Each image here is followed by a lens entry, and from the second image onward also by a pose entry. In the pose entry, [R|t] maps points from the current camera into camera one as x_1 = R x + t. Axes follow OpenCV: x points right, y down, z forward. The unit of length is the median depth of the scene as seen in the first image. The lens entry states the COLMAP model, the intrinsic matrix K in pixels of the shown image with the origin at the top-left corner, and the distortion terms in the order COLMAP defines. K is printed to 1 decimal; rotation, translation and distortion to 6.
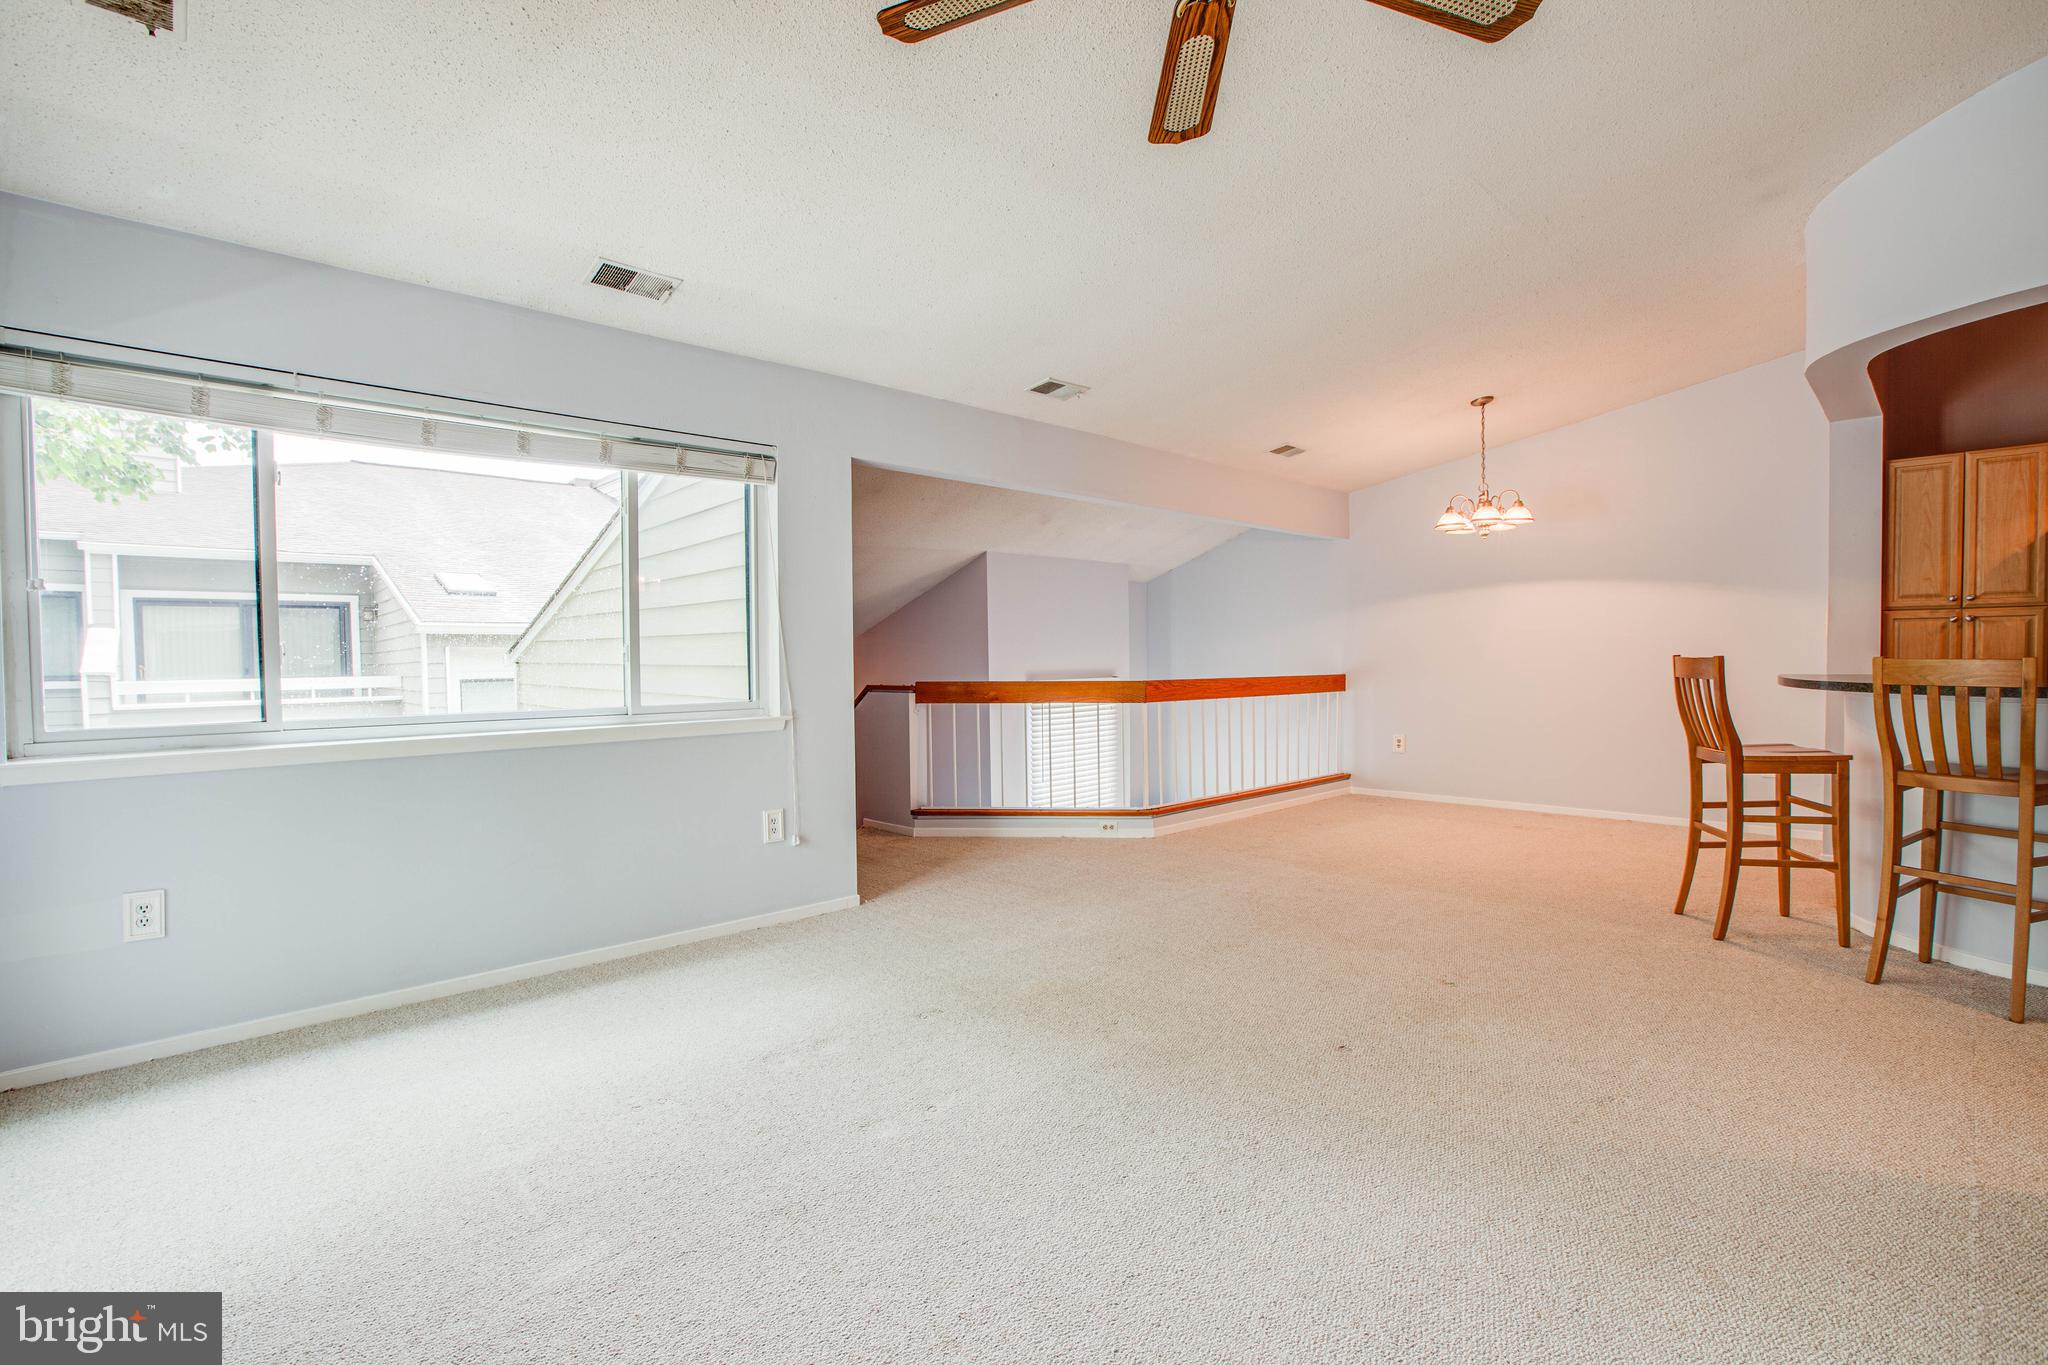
lens RADIAL K [[966.9, 0, 1052.5], [0, 966.9, 685.5], [0, 0, 1]] dist [-0.001286, 0.009232]
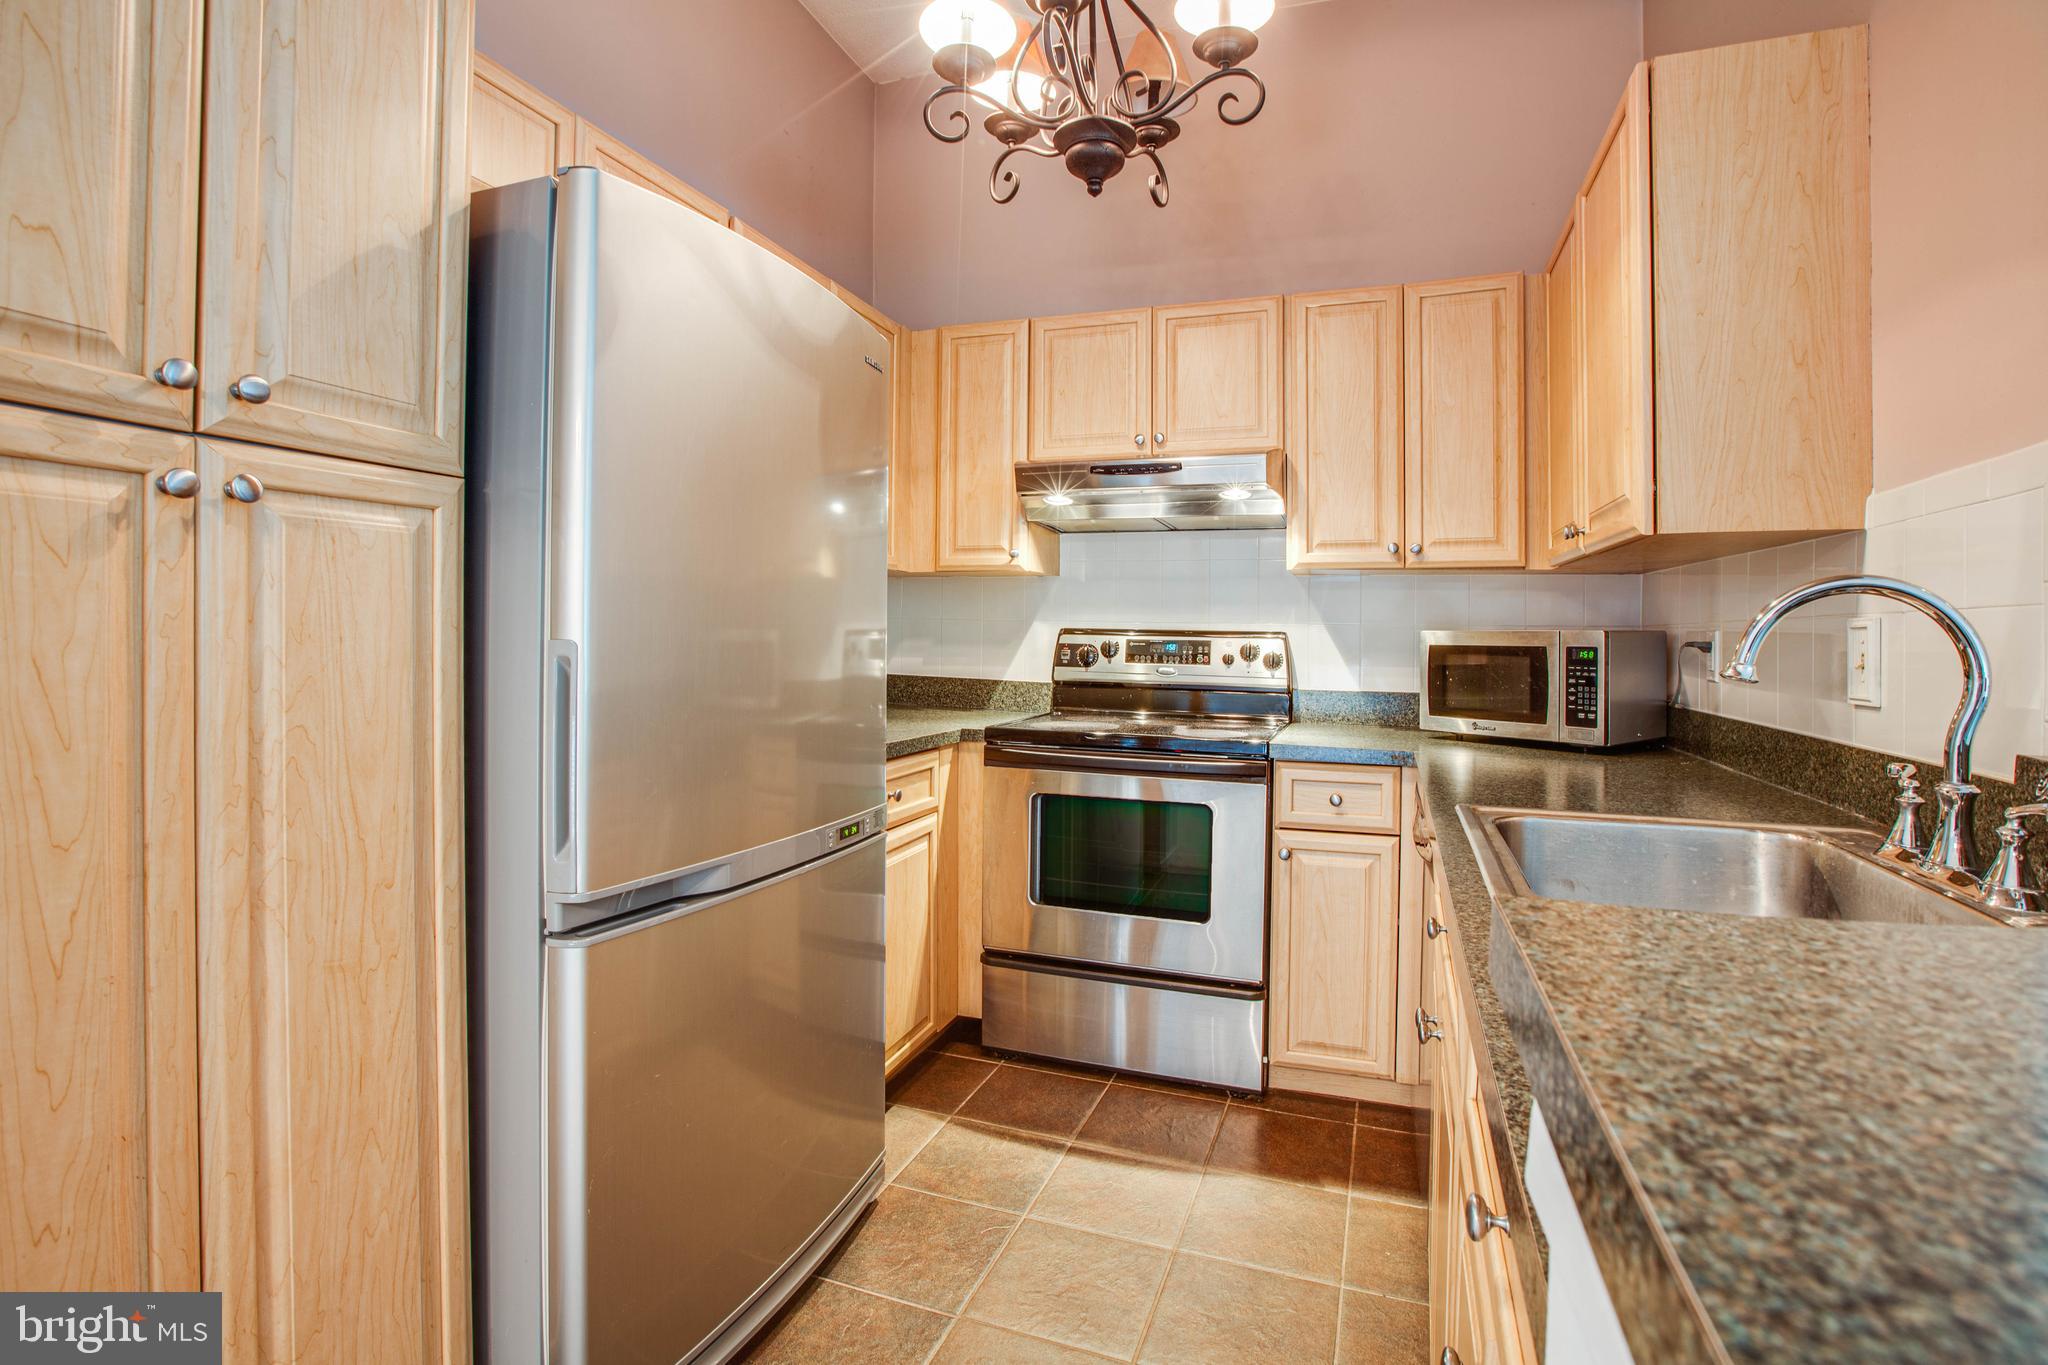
lens RADIAL K [[945.1, 0, 1066.5], [0, 945.1, 630.7], [0, 0, 1]] dist [-0.026379, 0.000349]
pose [[-0.453148, 0.005865, 0.891416, 0.674671], [0.022641, 0.999731, 0.004932, -0.035098], [-0.891148, 0.022417, -0.453160, 0.914240]]
